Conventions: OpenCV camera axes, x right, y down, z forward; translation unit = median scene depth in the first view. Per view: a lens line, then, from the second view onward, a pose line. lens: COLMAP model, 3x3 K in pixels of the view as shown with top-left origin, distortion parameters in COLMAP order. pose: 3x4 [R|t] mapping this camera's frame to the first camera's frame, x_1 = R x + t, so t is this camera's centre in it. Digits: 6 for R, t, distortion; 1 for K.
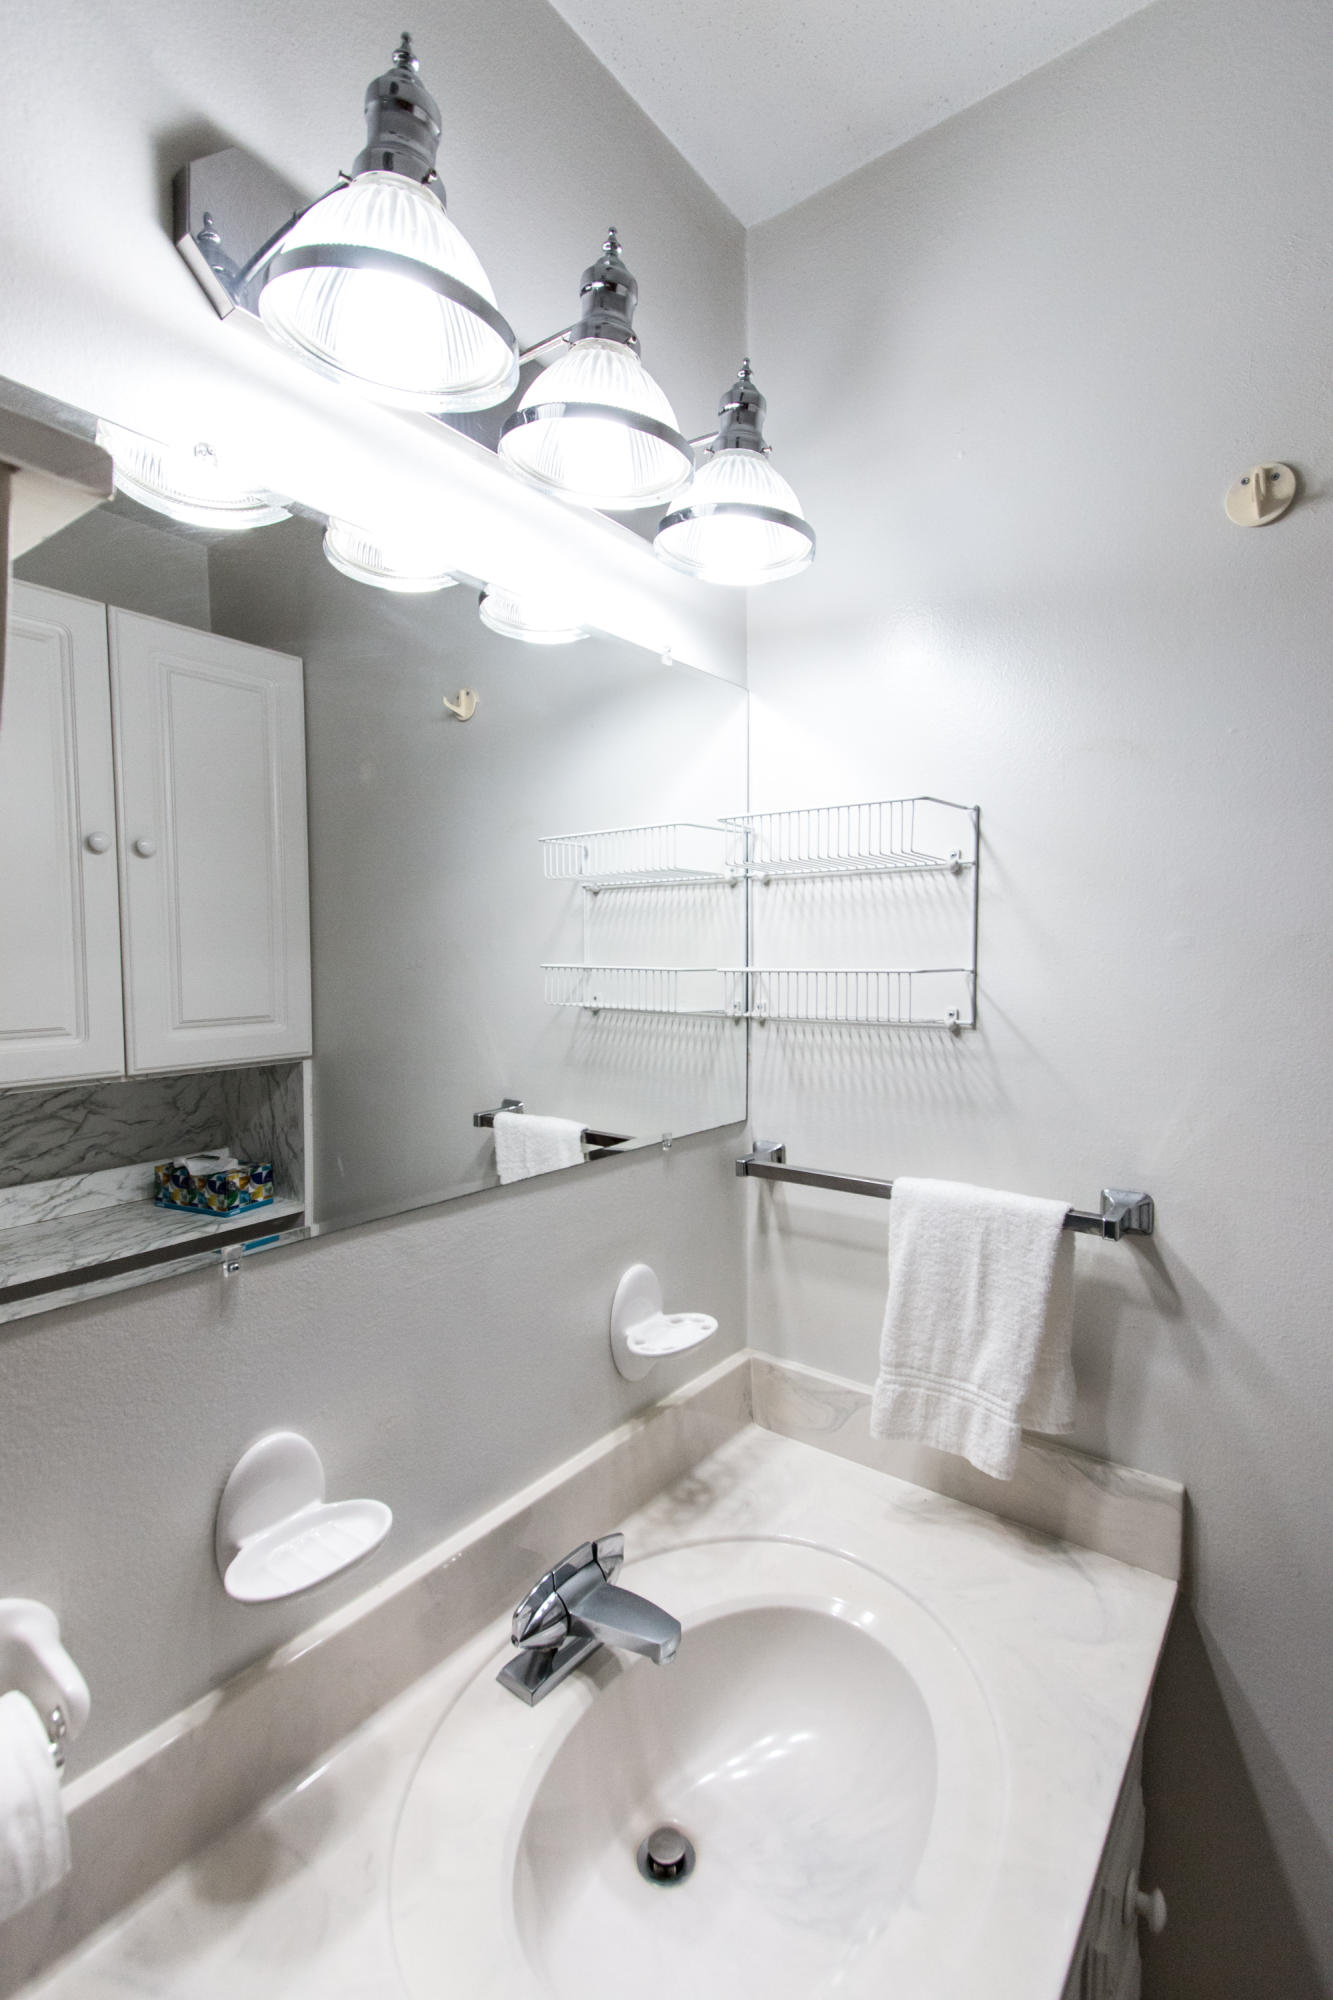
lens RADIAL K [[903.7, 0, 664.6], [0, 903.7, 1006.3], [0, 0, 1]] dist [0.011828, -0.005183]
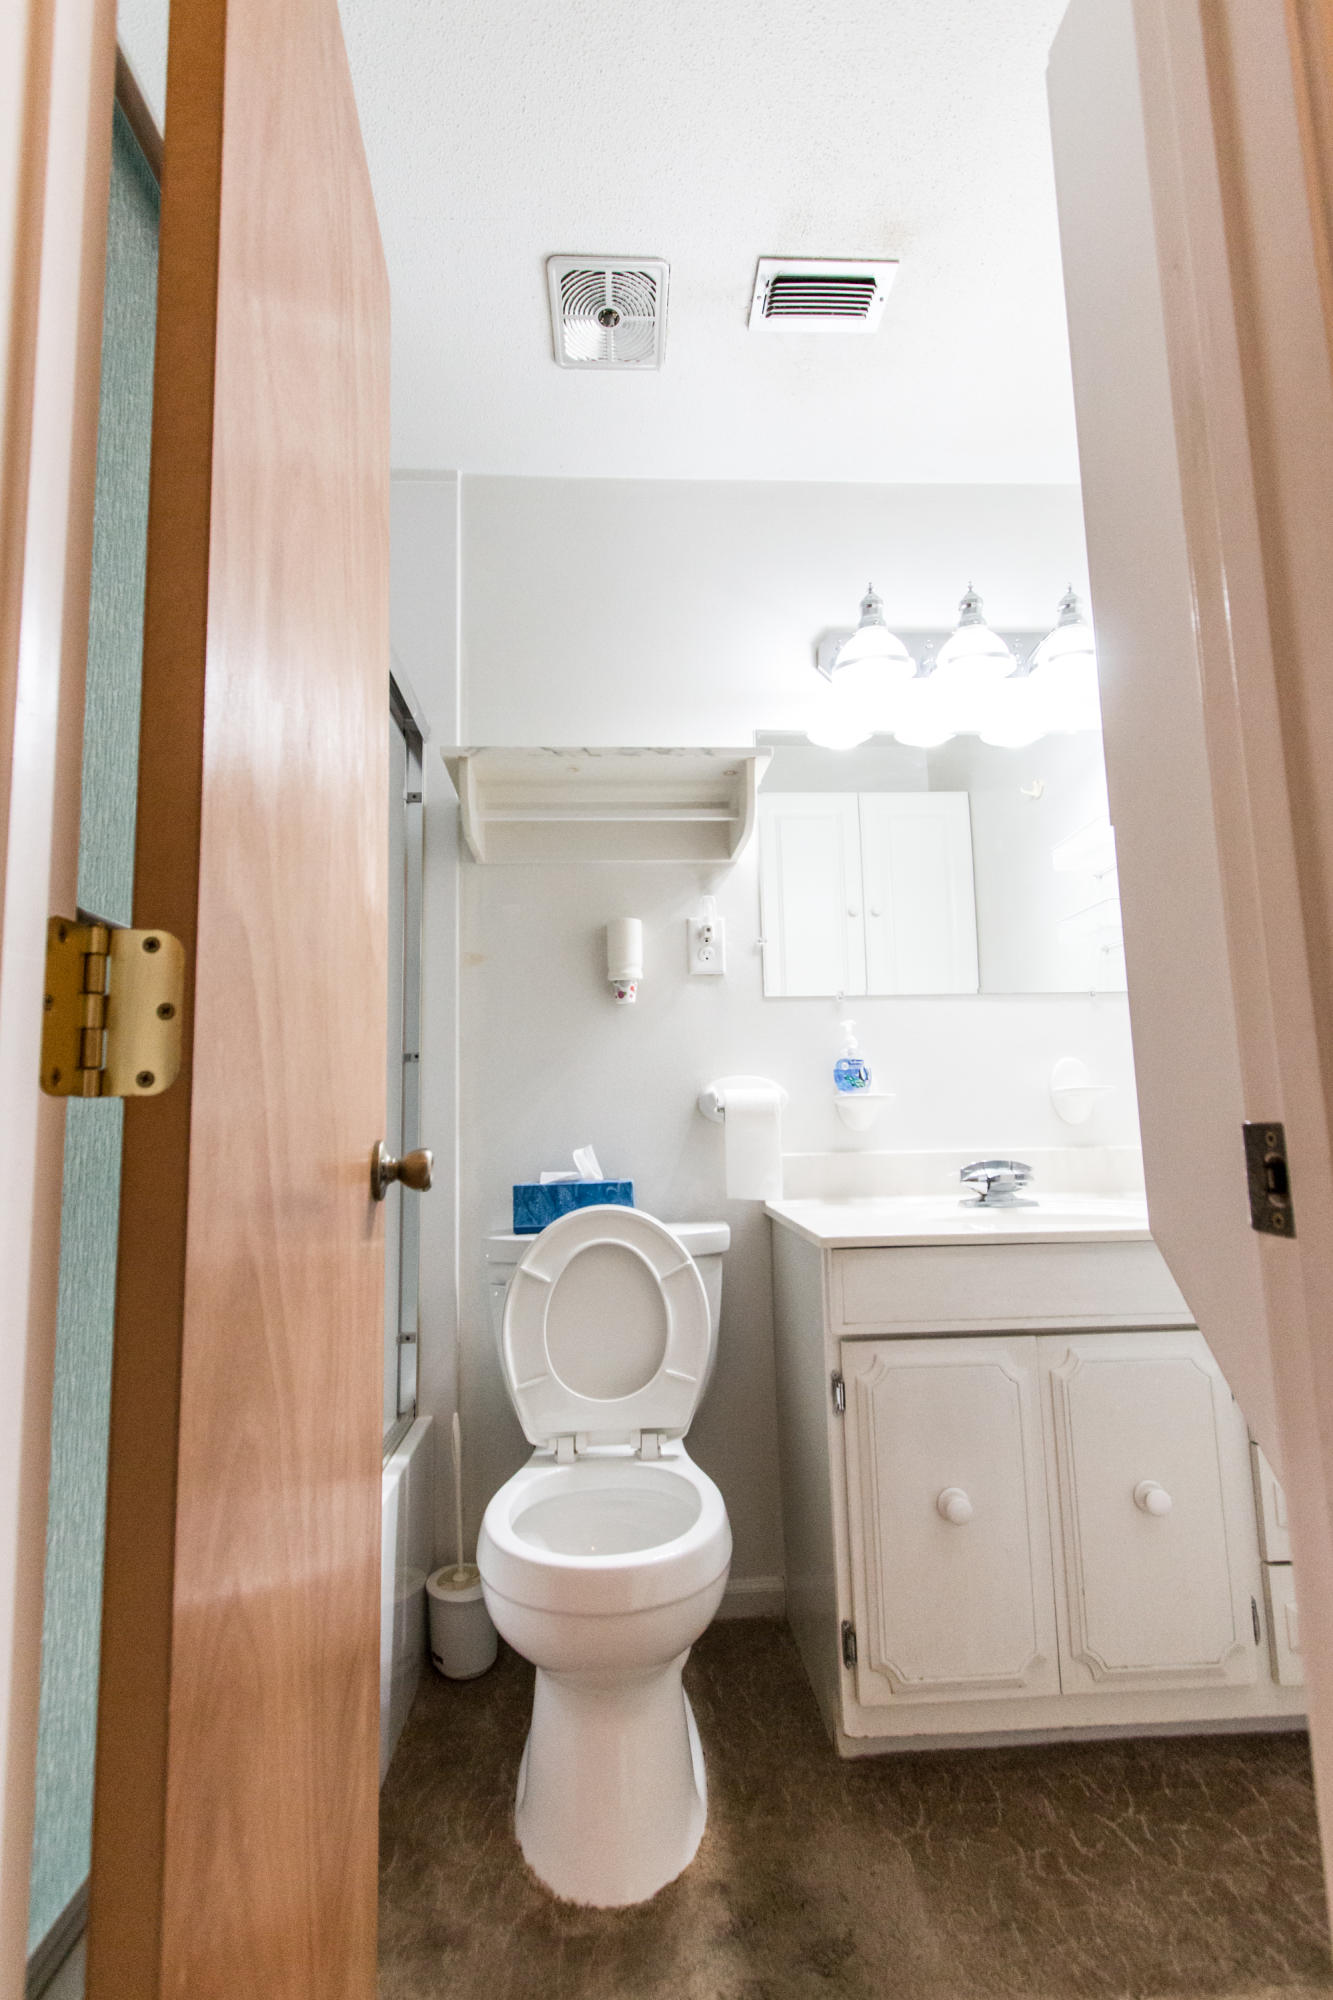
lens RADIAL K [[927.4, 0, 666.5], [0, 927.4, 1000.0], [0, 0, 1]] dist [0.004079, -0.001625]
pose [[0.651905, -0.108975, -0.750429, 0.870739], [-0.021361, 0.986588, -0.161826, 0.509605], [0.758000, 0.121525, 0.640834, -0.814703]]
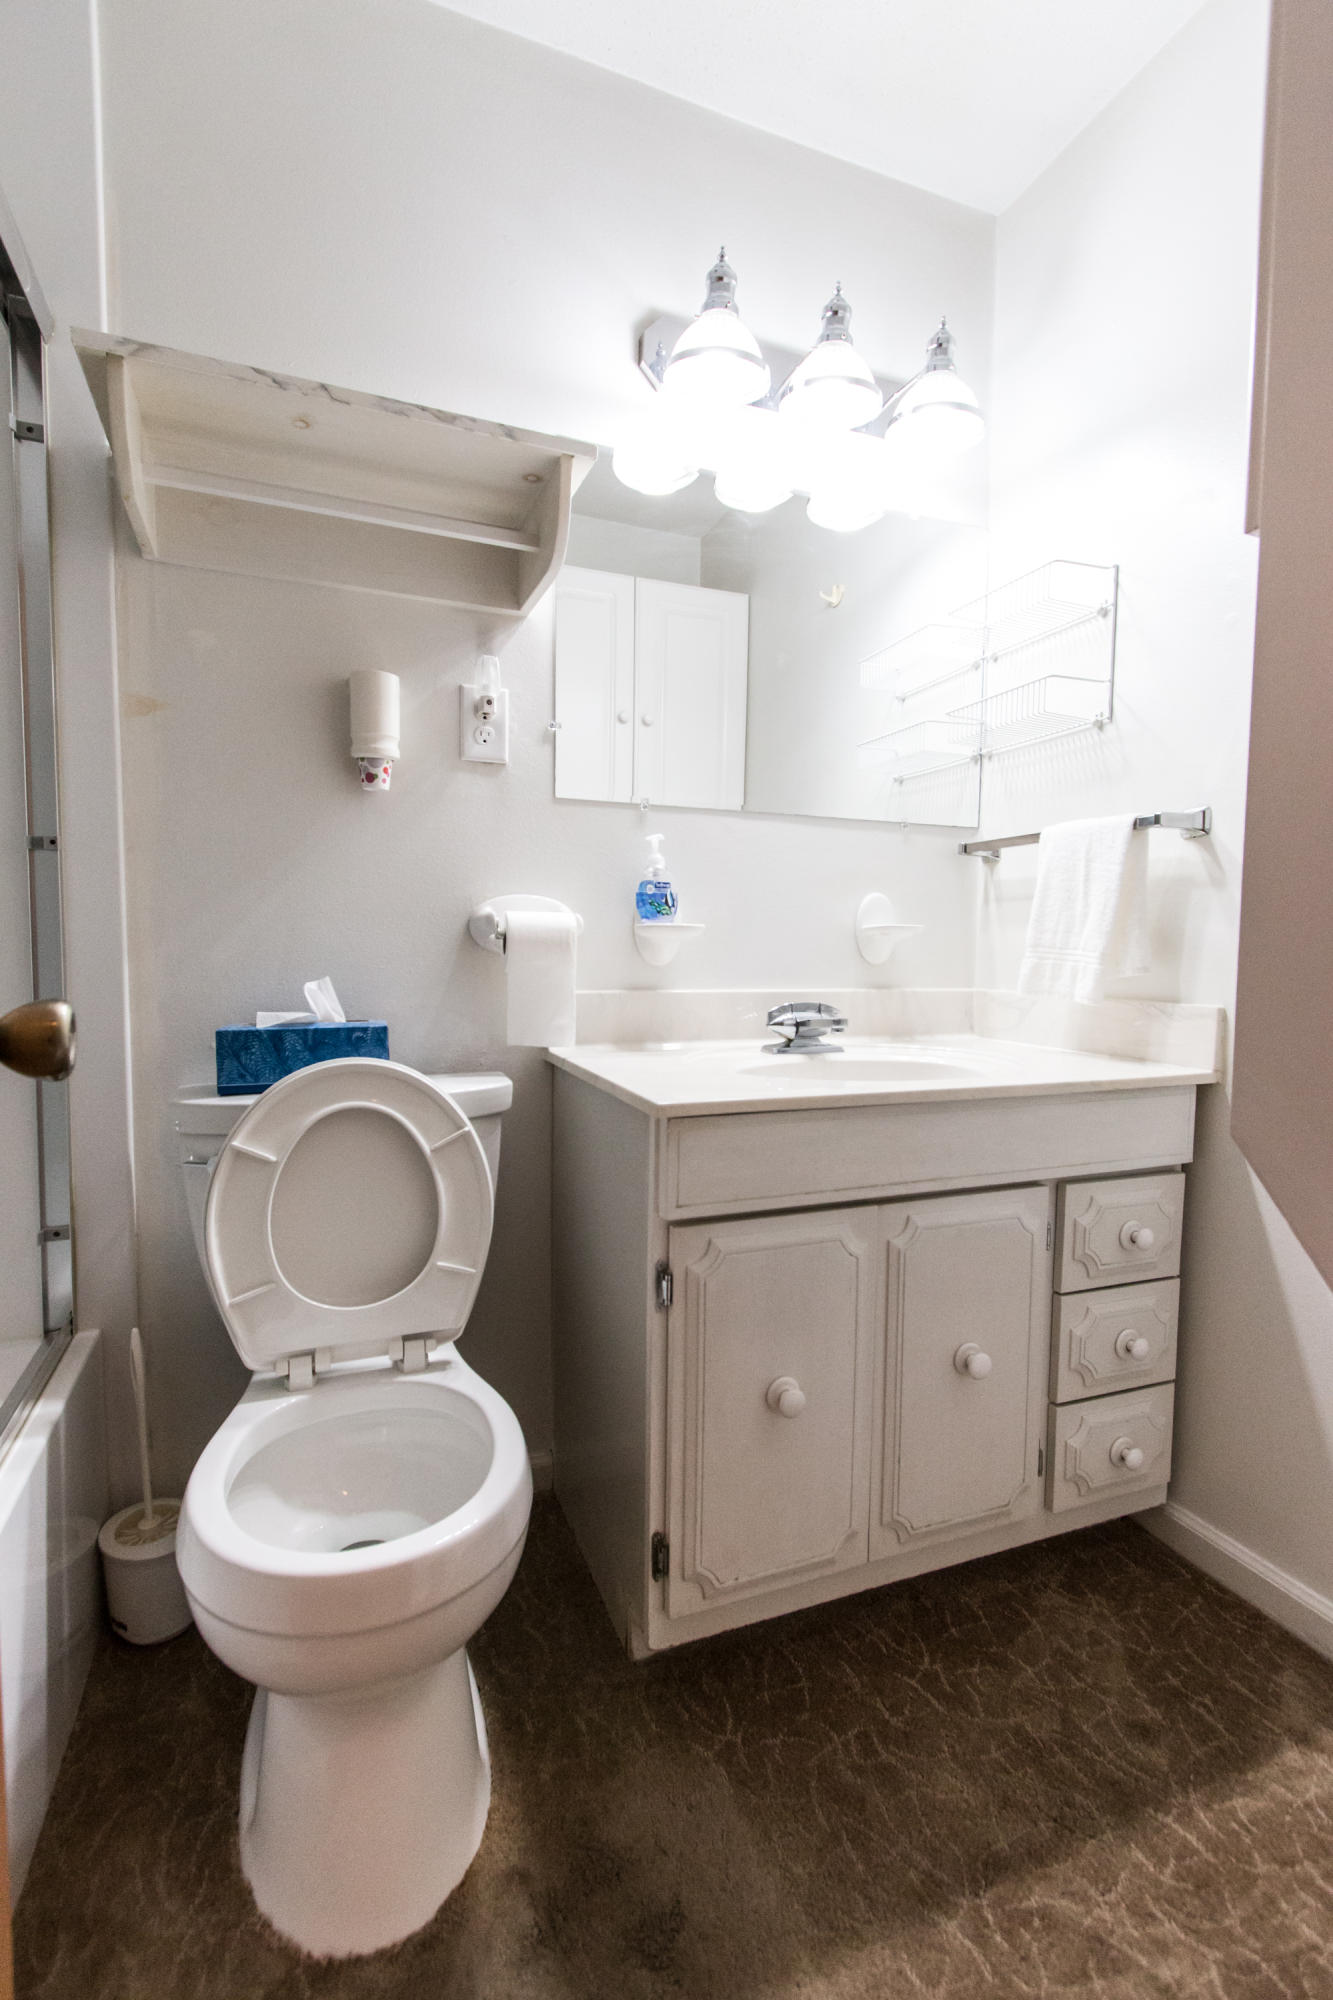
lens RADIAL K [[895.4, 0, 660.4], [0, 895.4, 998.9], [0, 0, 1]] dist [0.011079, -0.005021]
pose [[0.855724, 0.044967, -0.515475, 0.502770], [-0.041959, 0.998966, 0.017488, 0.489039], [0.515728, 0.006664, 0.856726, -0.619305]]
